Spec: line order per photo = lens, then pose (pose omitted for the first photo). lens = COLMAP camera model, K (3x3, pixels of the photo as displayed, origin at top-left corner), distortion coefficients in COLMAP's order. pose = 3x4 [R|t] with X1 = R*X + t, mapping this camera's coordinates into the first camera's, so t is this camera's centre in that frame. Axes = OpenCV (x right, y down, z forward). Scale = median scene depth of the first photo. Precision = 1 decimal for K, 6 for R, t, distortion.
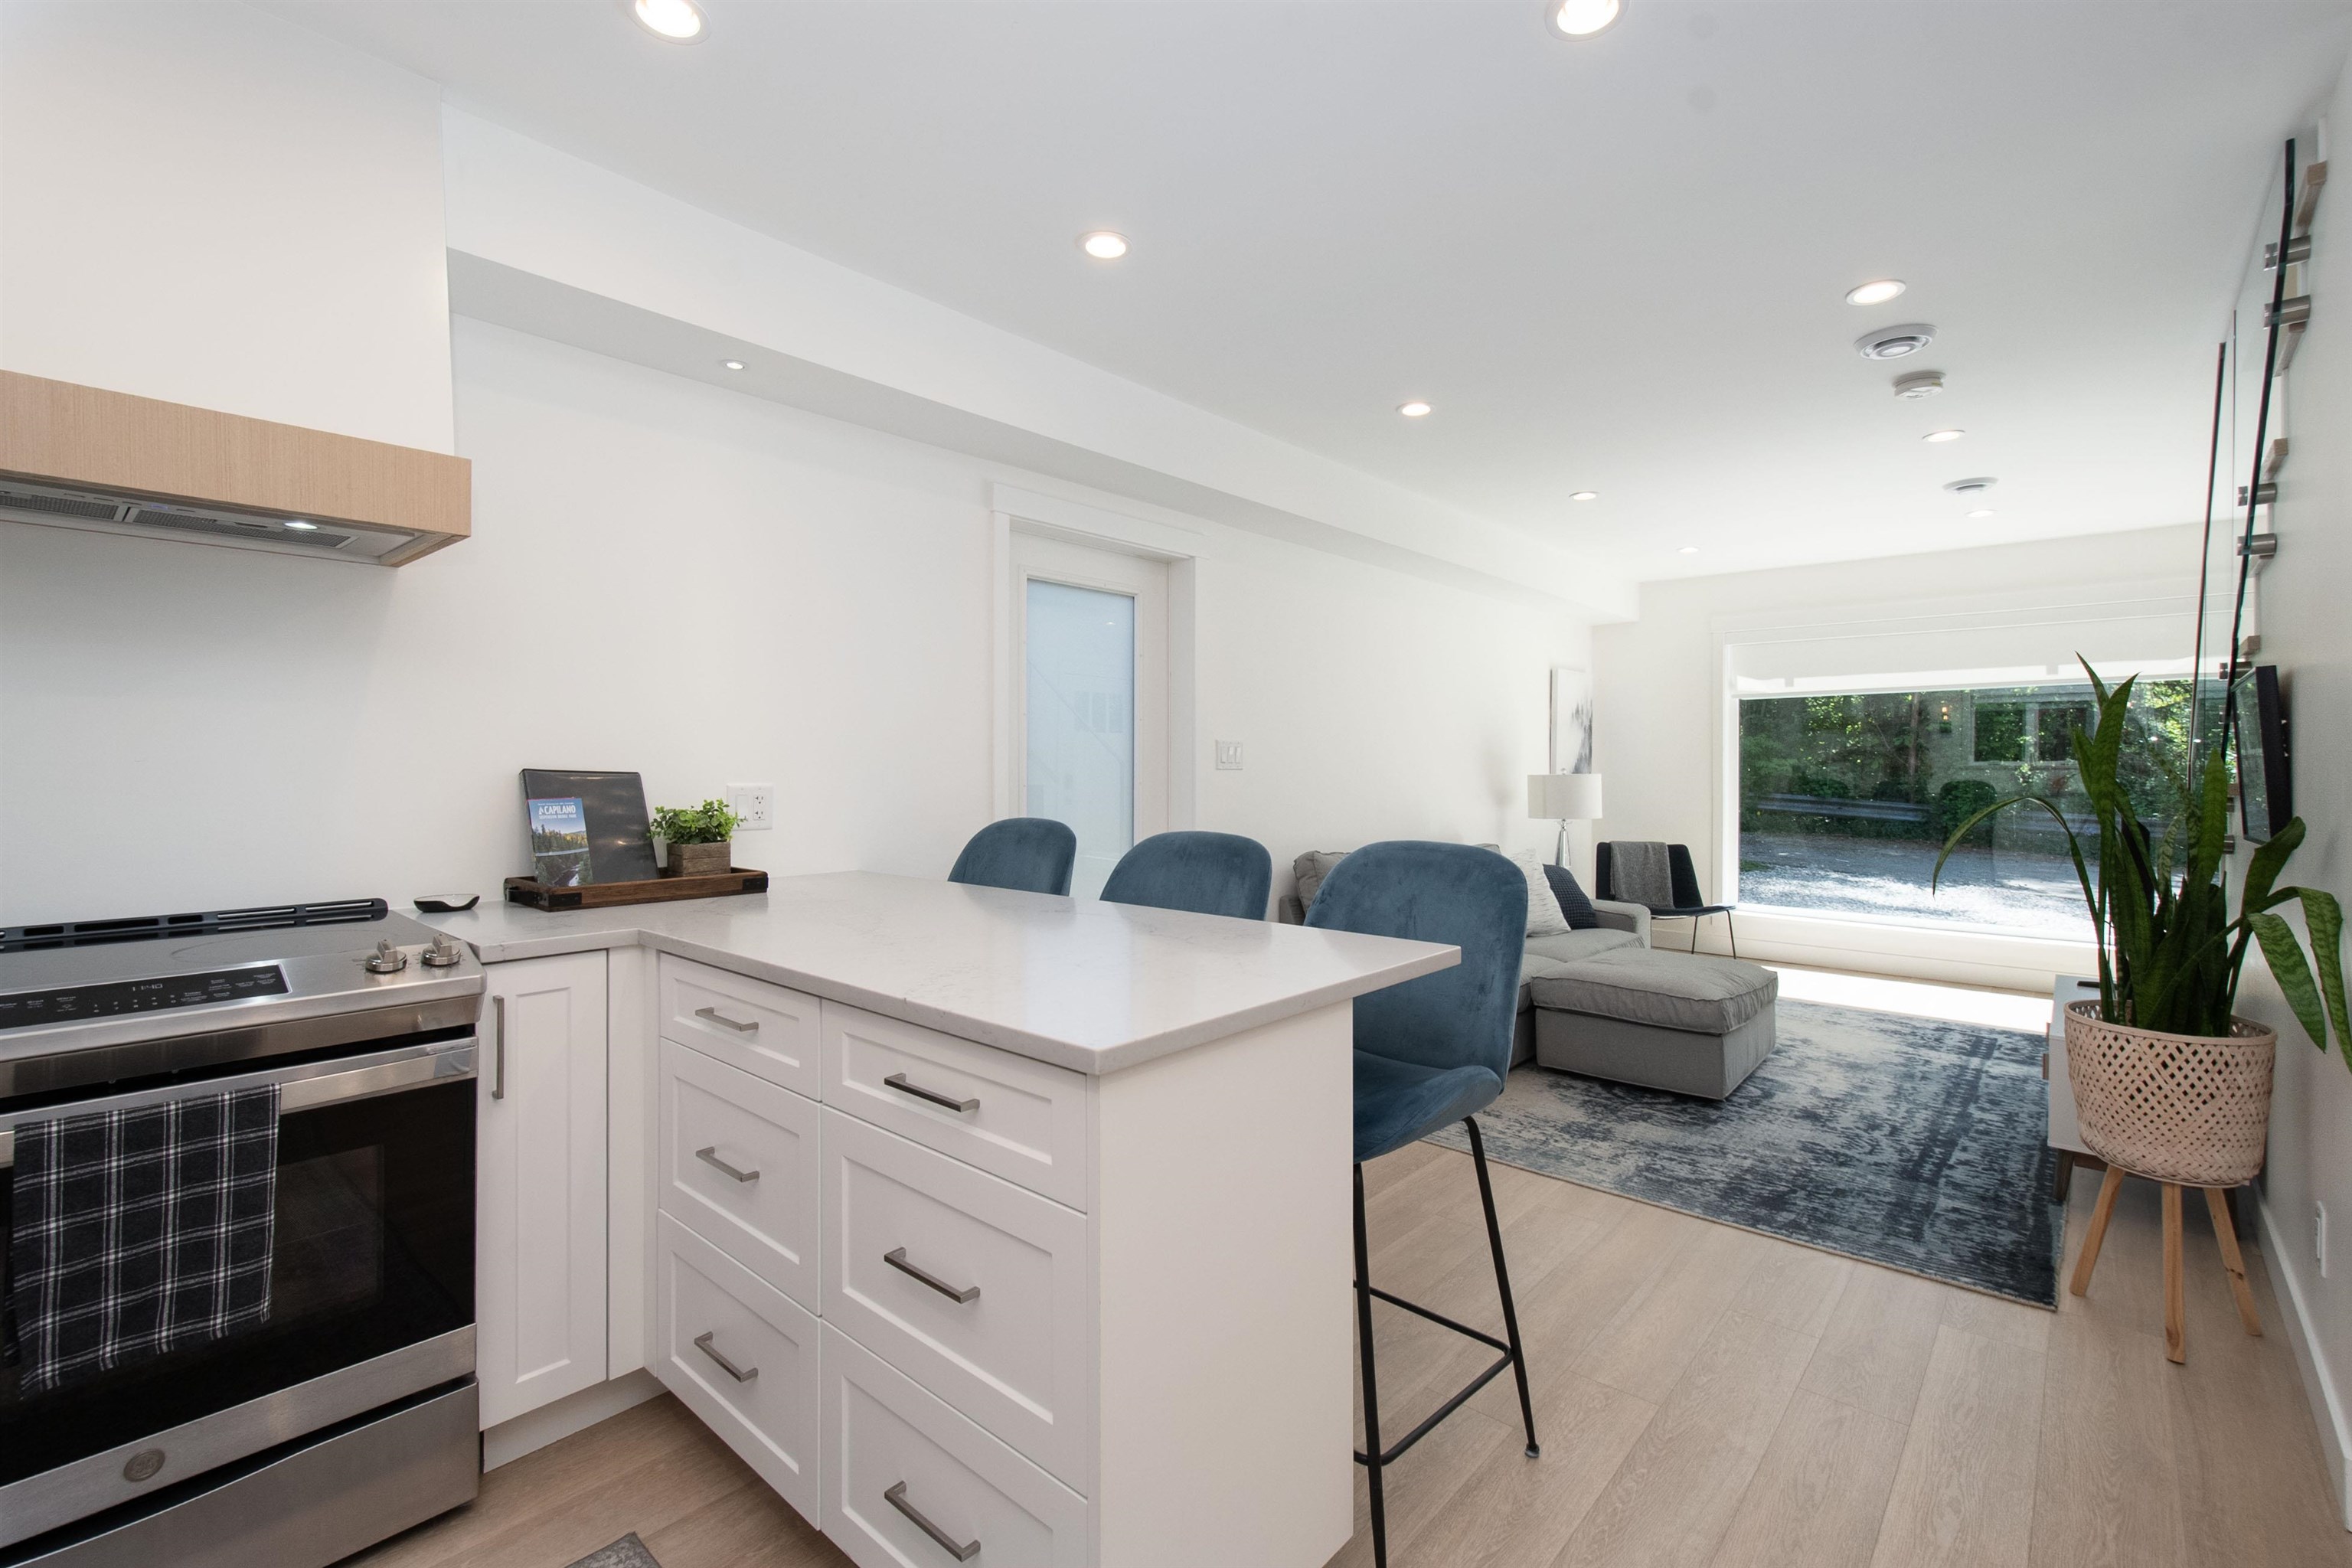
lens RADIAL K [[1023.2, 0, 1189.2], [0, 1023.2, 766.5], [0, 0, 1]] dist [0.004599, -0.000748]
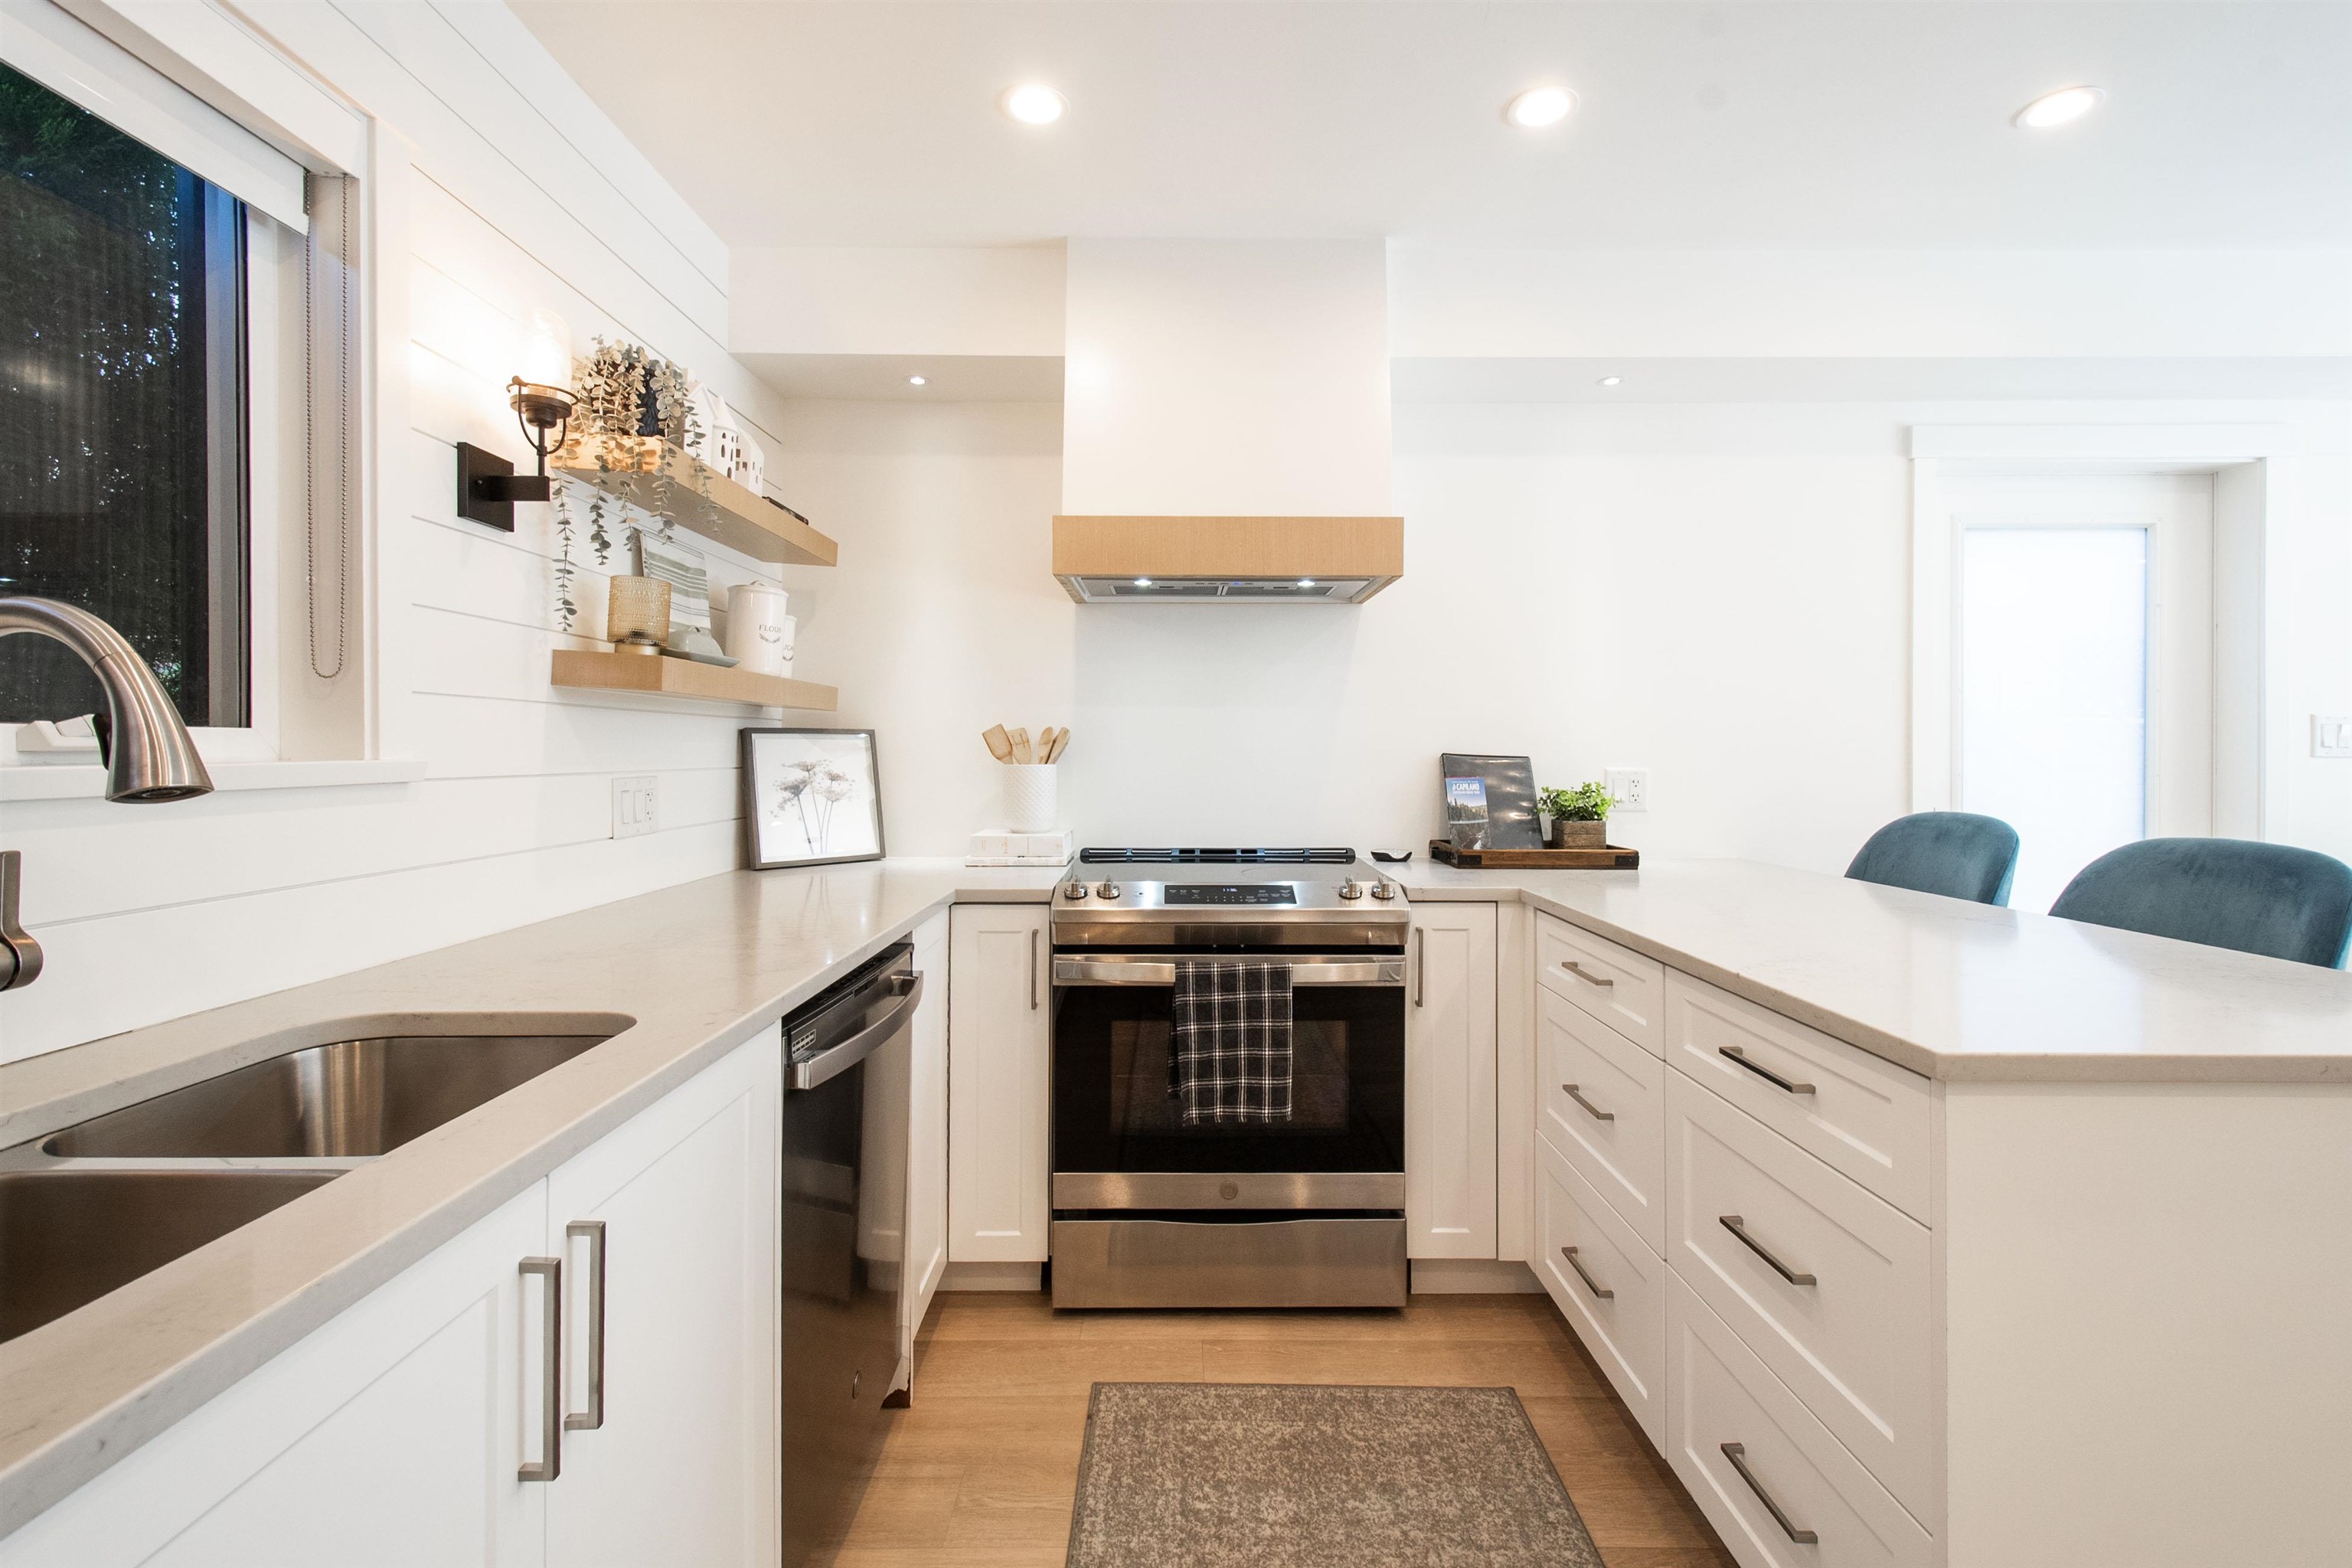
lens RADIAL K [[1020.5, 0, 1192.3], [0, 1020.5, 749.2], [0, 0, 1]] dist [0.012959, -0.000057]
pose [[0.671048, -0.001639, -0.741412, 0.068703], [-0.002123, 0.999989, -0.004132, 0.003052], [0.741411, 0.004347, 0.671037, -0.060841]]
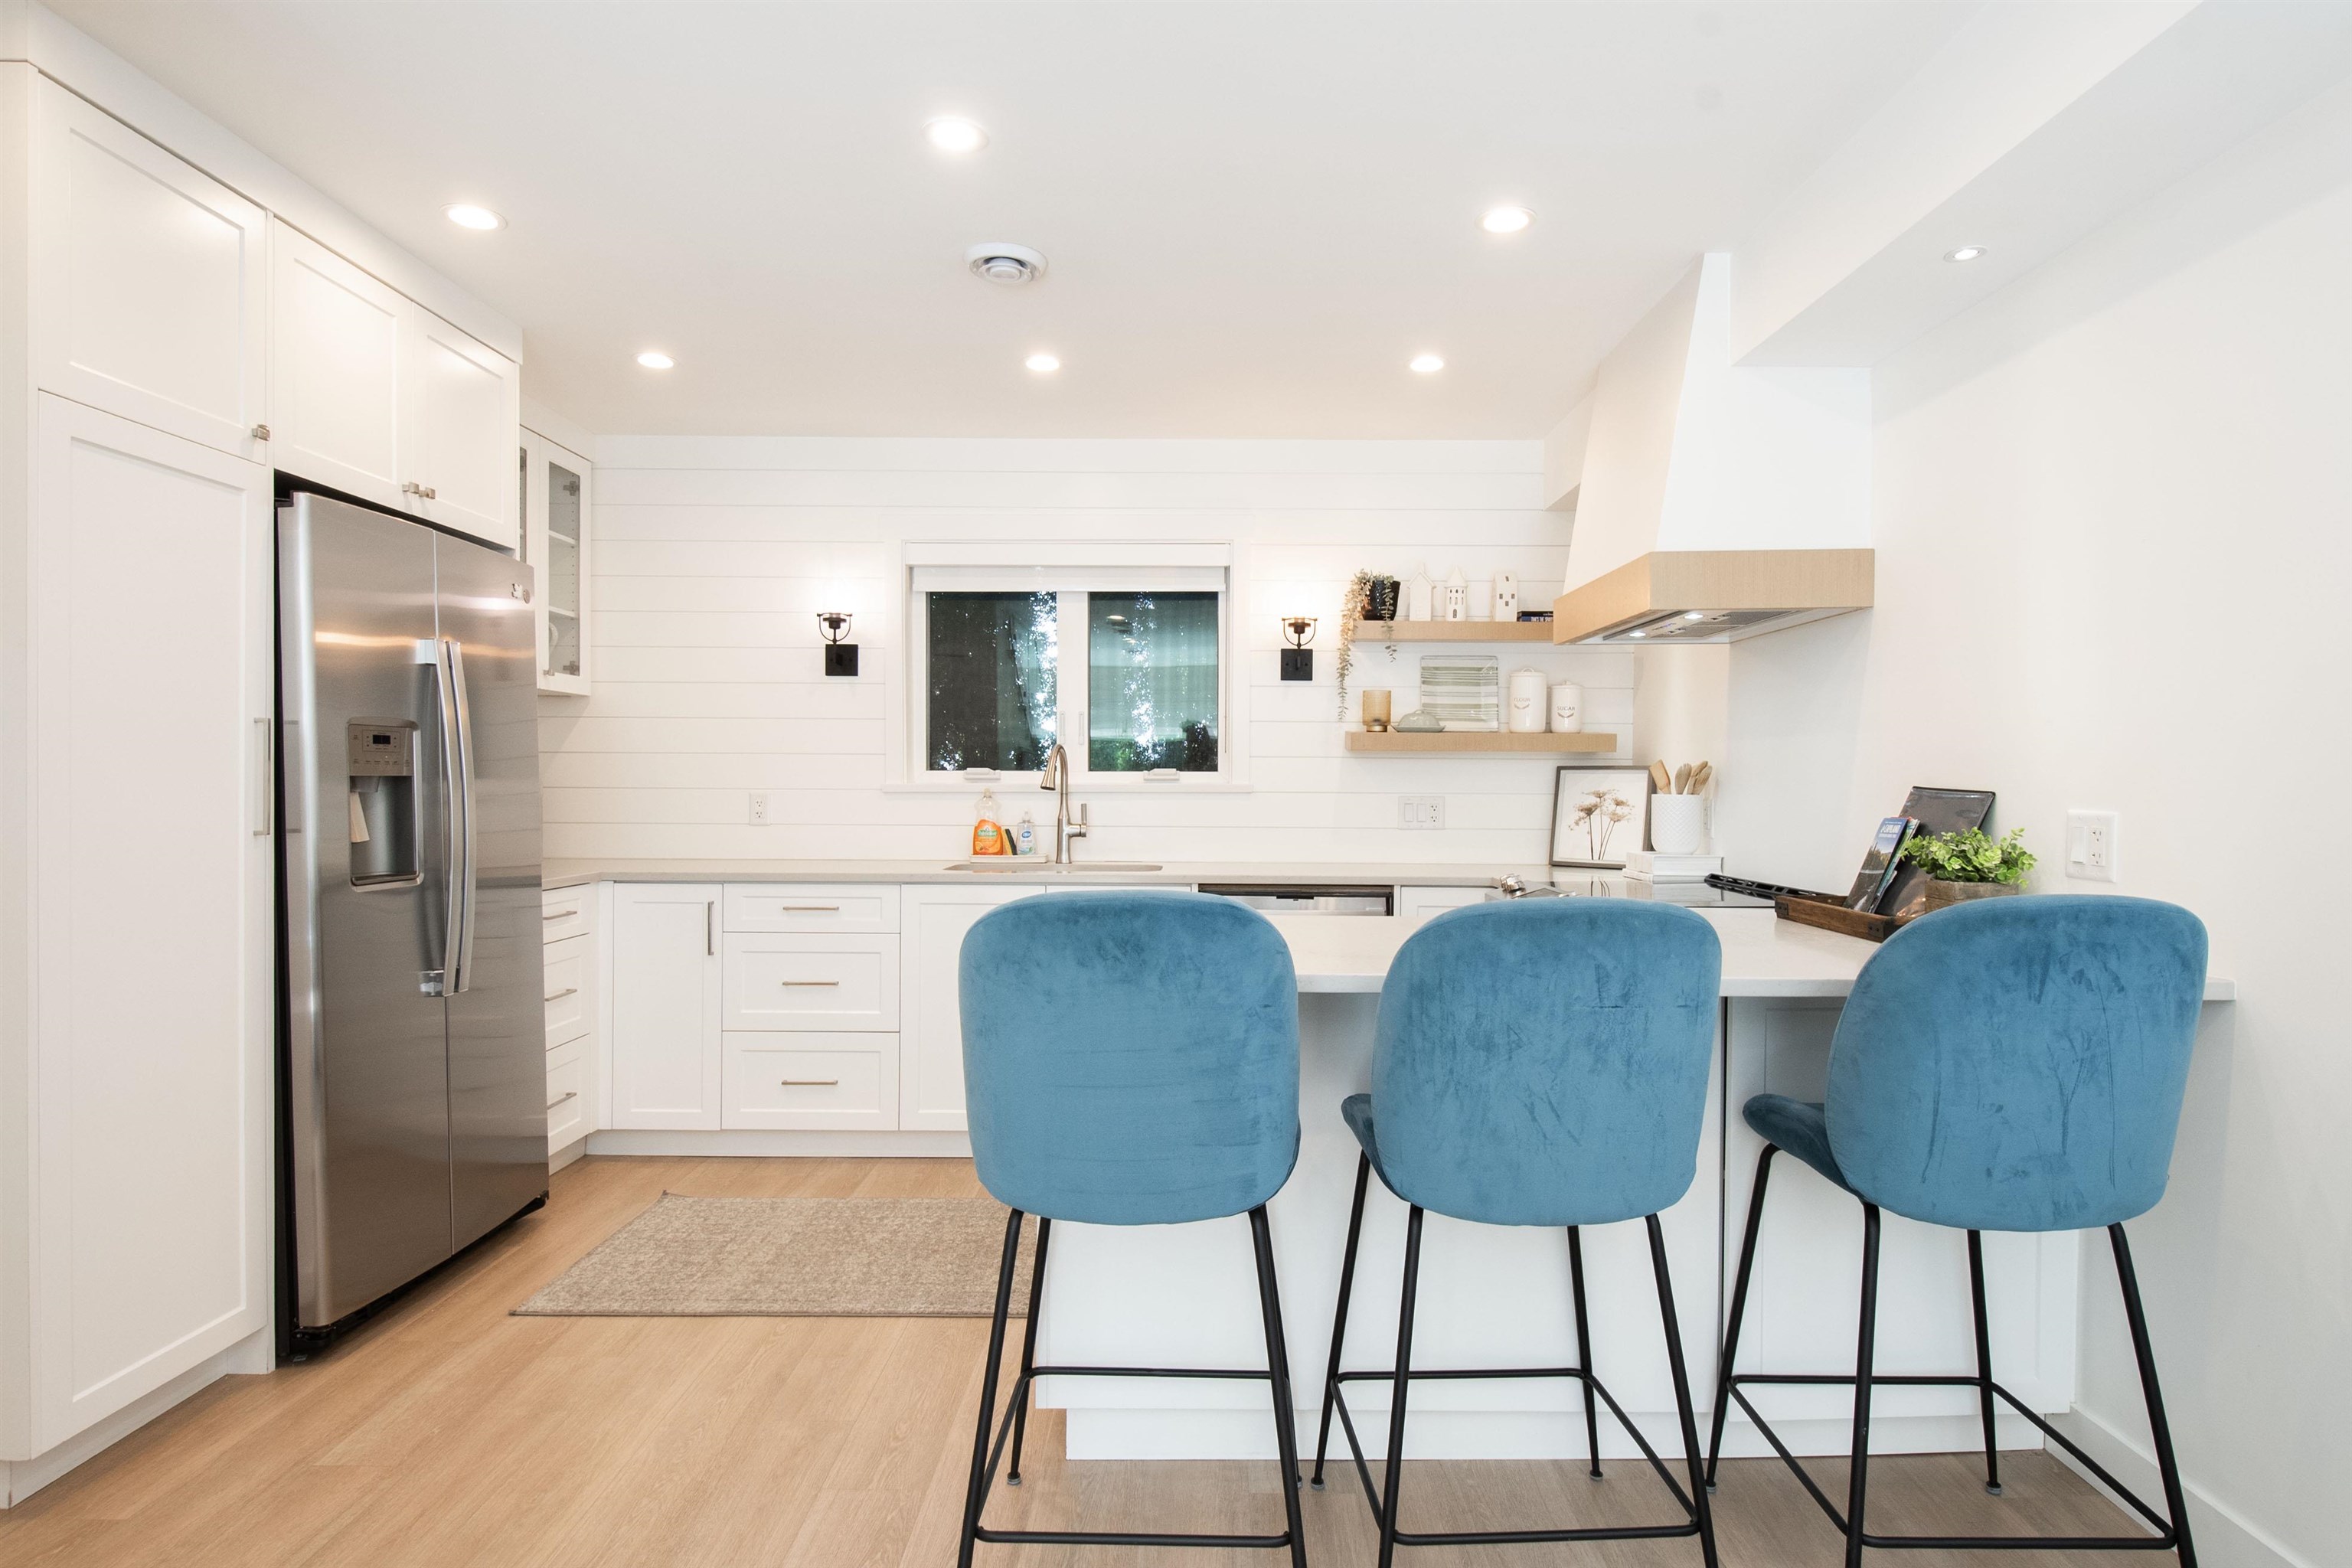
lens RADIAL K [[1276.4, 0, 1198.2], [0, 1276.4, 789.5], [0, 0, 1]] dist [0.001882, 0.000141]
pose [[-0.747469, -0.002496, -0.664291, 0.667538], [-0.010029, 0.999921, 0.007528, 0.002926], [0.664220, 0.012289, -0.747436, 1.468285]]
